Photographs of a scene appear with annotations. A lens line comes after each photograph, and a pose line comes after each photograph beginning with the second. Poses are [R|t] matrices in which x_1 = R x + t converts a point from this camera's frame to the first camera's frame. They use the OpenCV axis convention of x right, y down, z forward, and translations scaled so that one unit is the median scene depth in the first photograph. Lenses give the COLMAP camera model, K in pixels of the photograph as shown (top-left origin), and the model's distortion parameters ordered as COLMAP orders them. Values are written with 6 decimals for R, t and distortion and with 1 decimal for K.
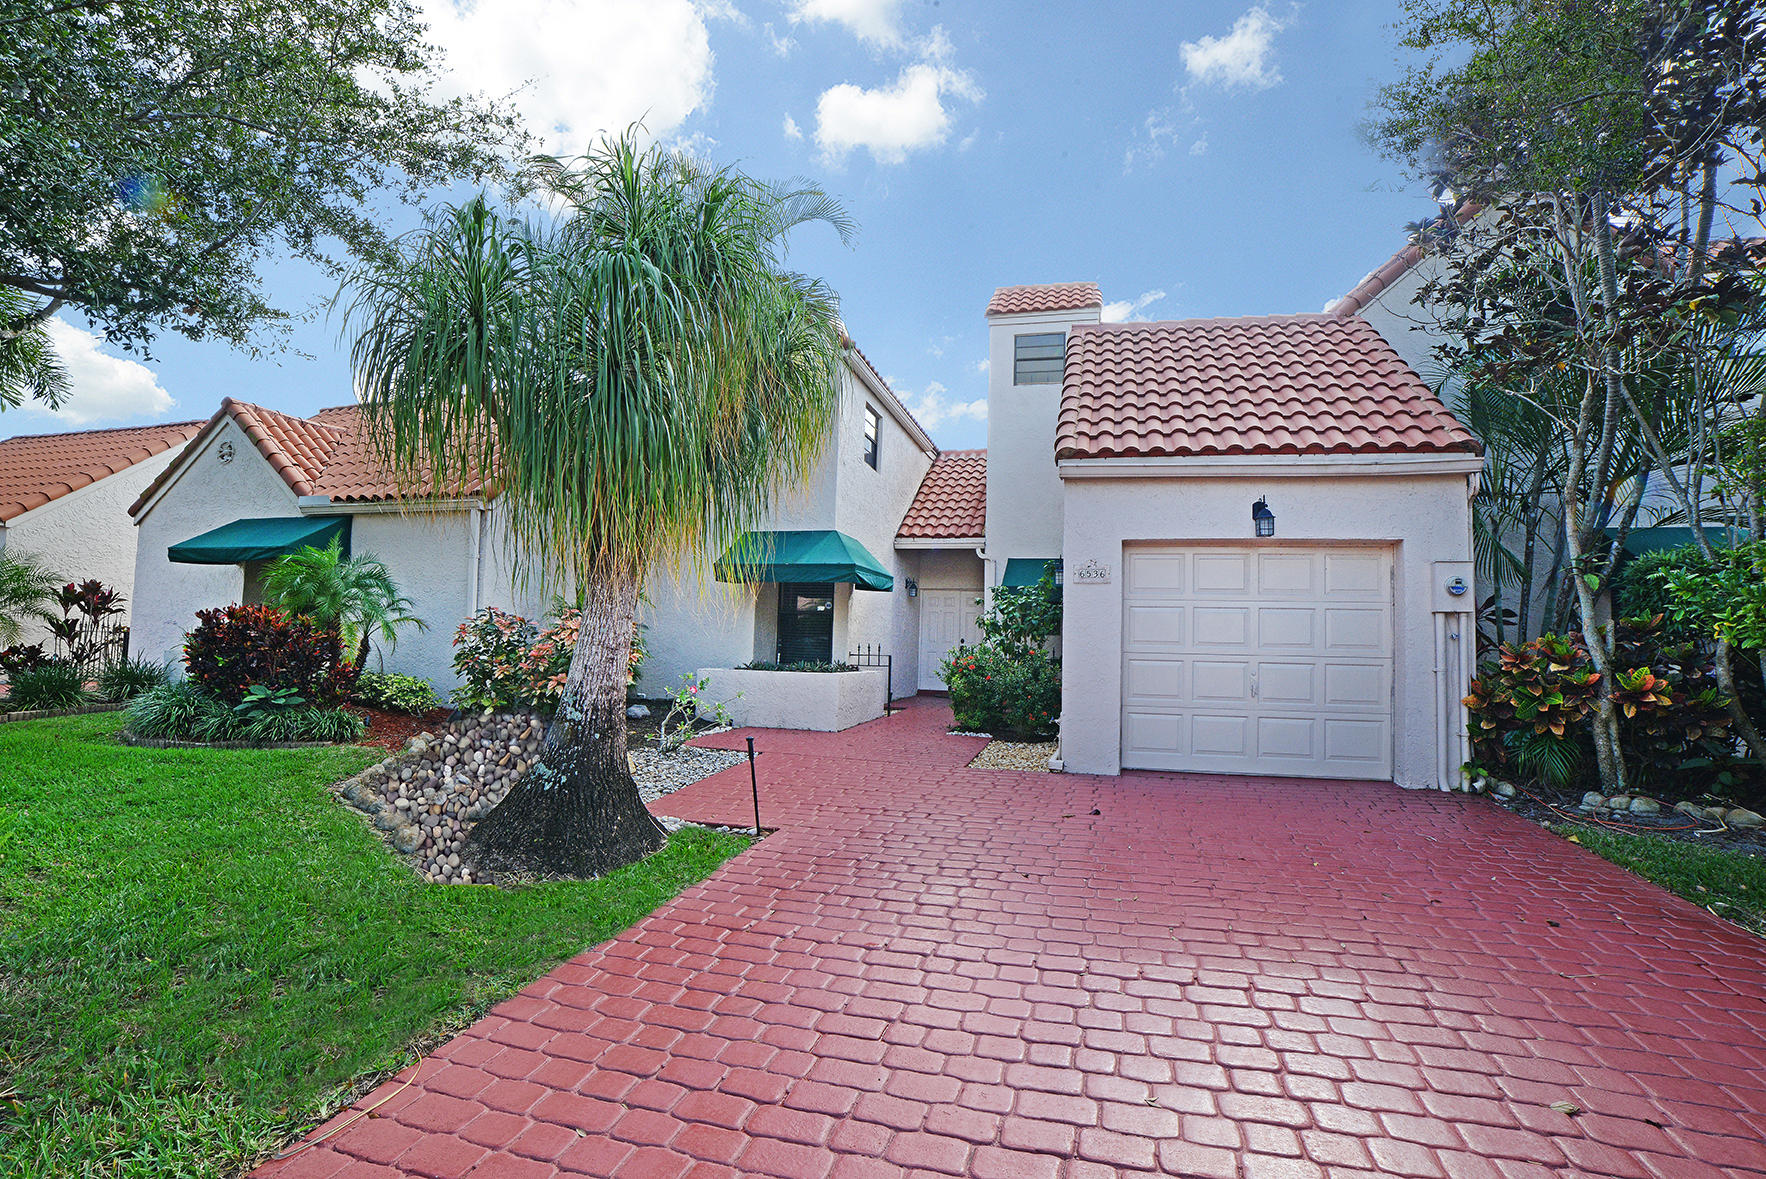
lens RADIAL K [[726.4, 0, 889.6], [0, 726.4, 585.4], [0, 0, 1]] dist [-0.038965, 0.007403]
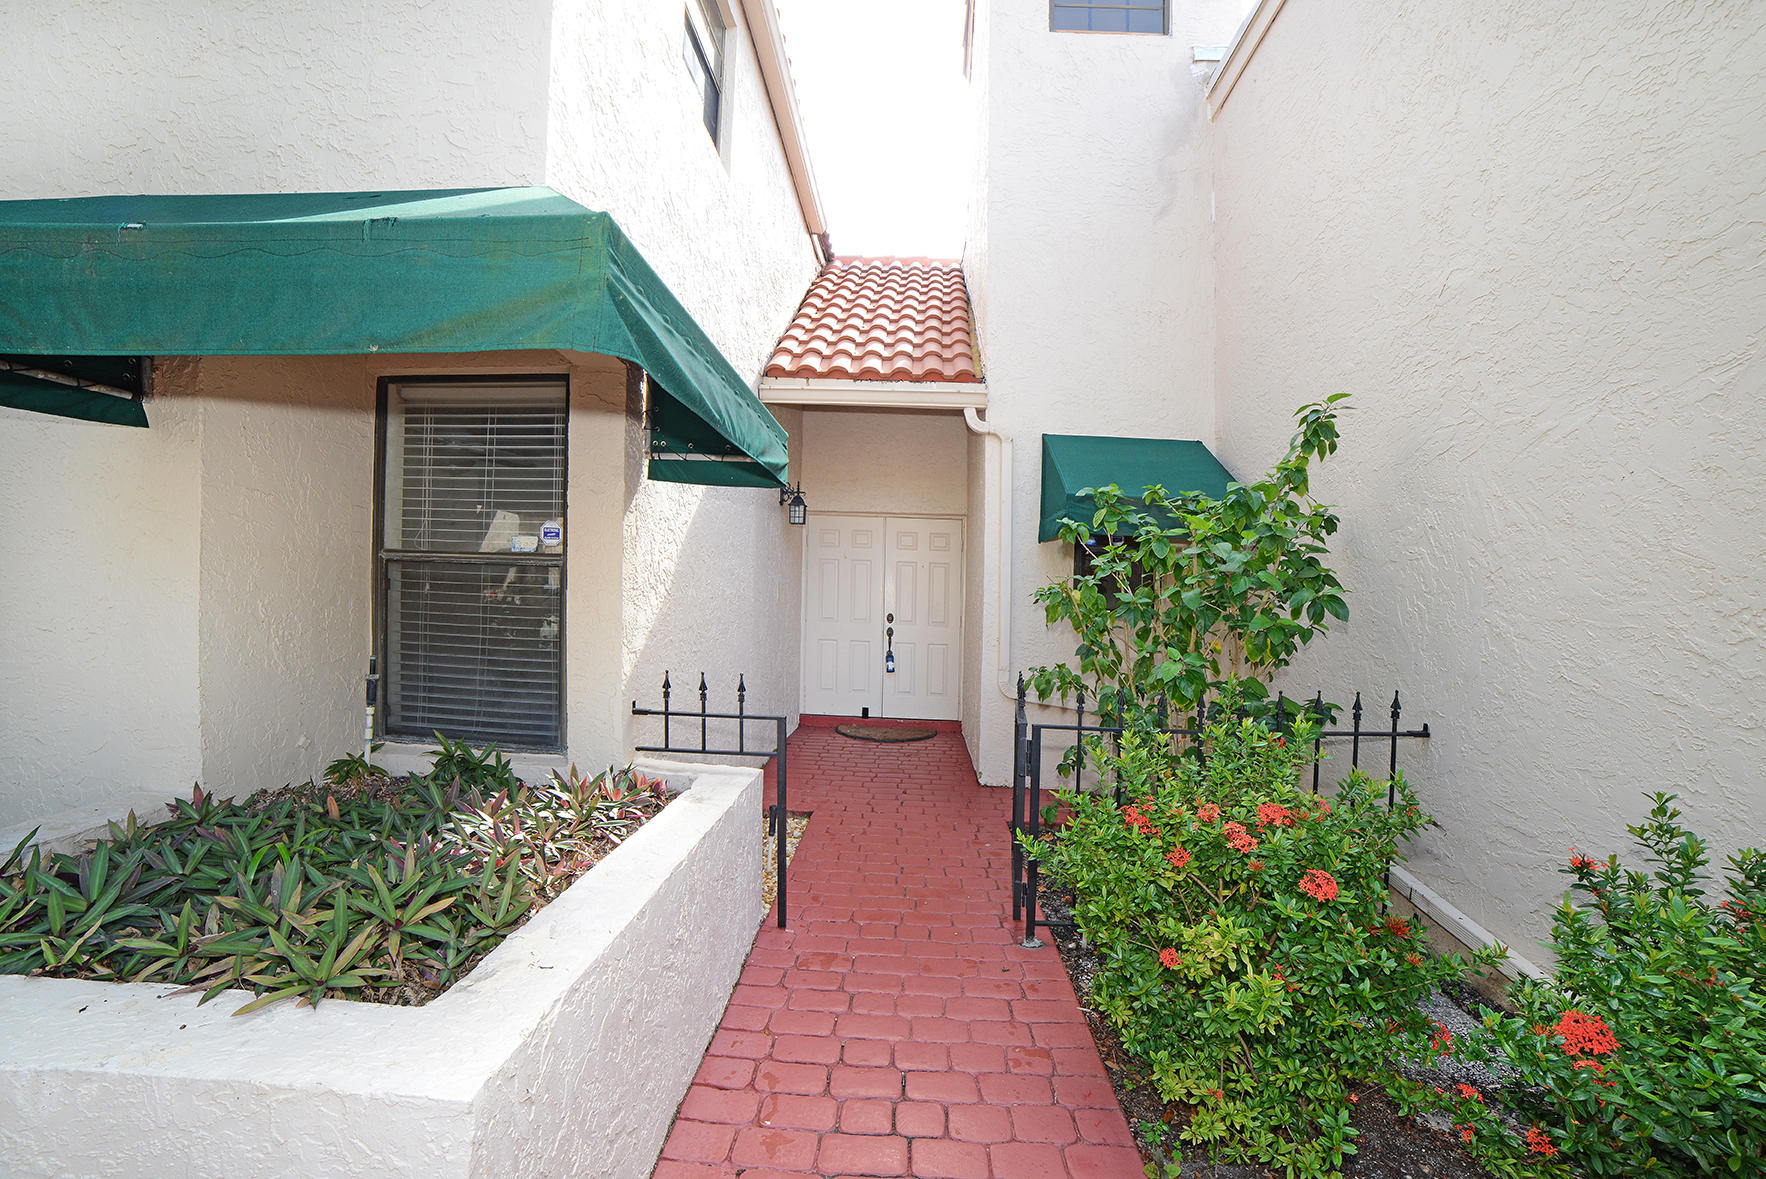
lens RADIAL K [[726.4, 0, 887.7], [0, 726.4, 583.5], [0, 0, 1]] dist [-0.038965, 0.007403]
pose [[0.970900, 0.001745, 0.239477, -0.027613], [-0.021346, 0.996624, 0.079280, 0.021729], [-0.238530, -0.082085, 0.967660, 0.751420]]
